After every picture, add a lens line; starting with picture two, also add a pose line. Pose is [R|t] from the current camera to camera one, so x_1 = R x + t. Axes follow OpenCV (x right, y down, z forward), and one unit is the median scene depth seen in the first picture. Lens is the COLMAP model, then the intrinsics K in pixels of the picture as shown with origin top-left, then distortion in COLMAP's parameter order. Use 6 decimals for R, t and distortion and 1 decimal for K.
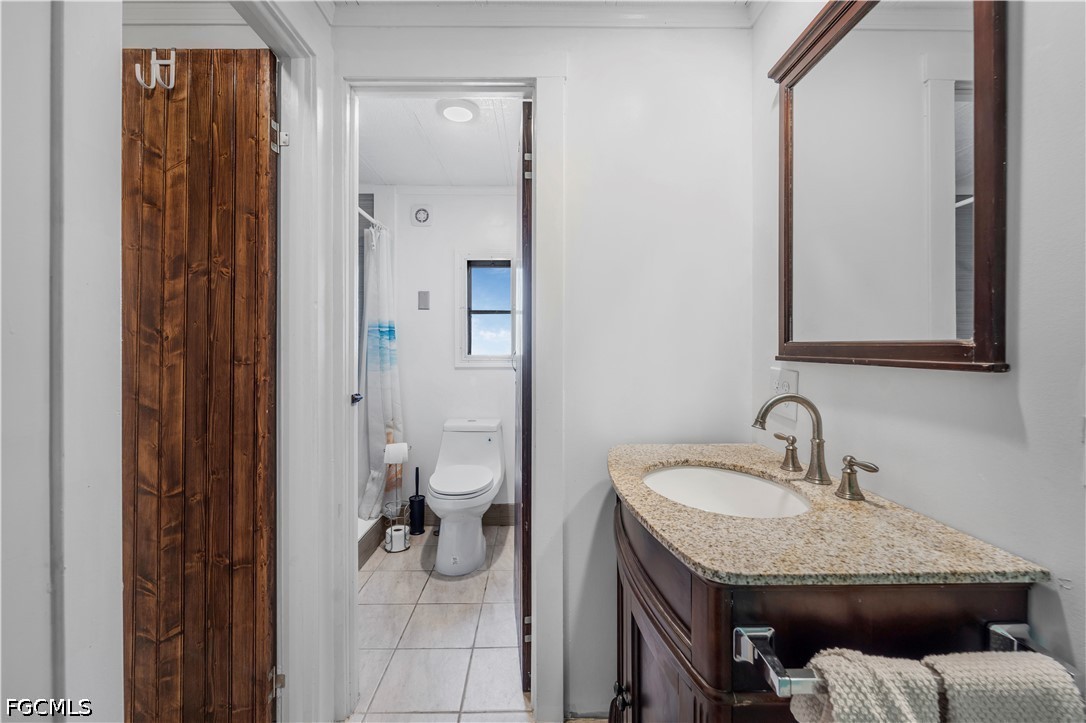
lens RADIAL K [[440.9, 0, 542.4], [0, 440.9, 350.8], [0, 0, 1]] dist [0.003127, -0.002836]
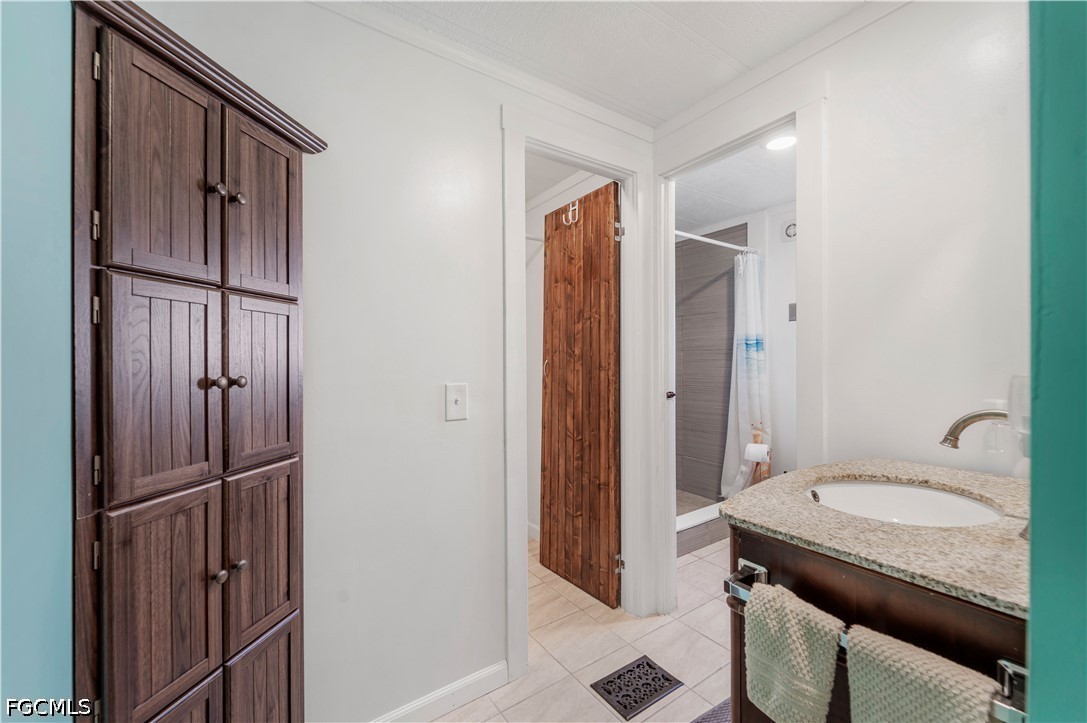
lens RADIAL K [[437.5, 0, 543.5], [0, 437.5, 361.4], [0, 0, 1]] dist [-0.003965, -0.000564]
pose [[0.553897, -0.005302, -0.832568, 0.612107], [0.005583, 0.999981, -0.002654, 0.001423], [0.832566, -0.003179, 0.553916, -0.139659]]
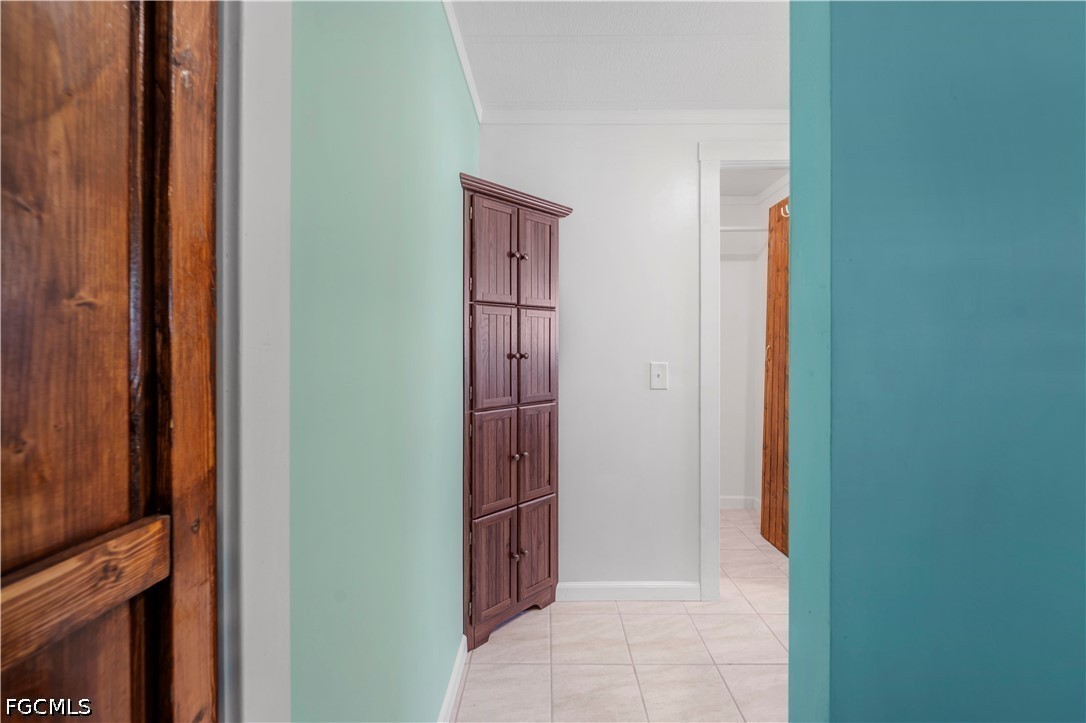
lens RADIAL K [[440.9, 0, 541.2], [0, 440.9, 361.1], [0, 0, 1]] dist [0.003127, -0.002836]
pose [[-0.027751, 0.030316, -0.999155, 1.050796], [-0.003249, 0.999532, 0.030417, 0.004683], [0.999610, 0.004090, -0.027639, -0.076555]]
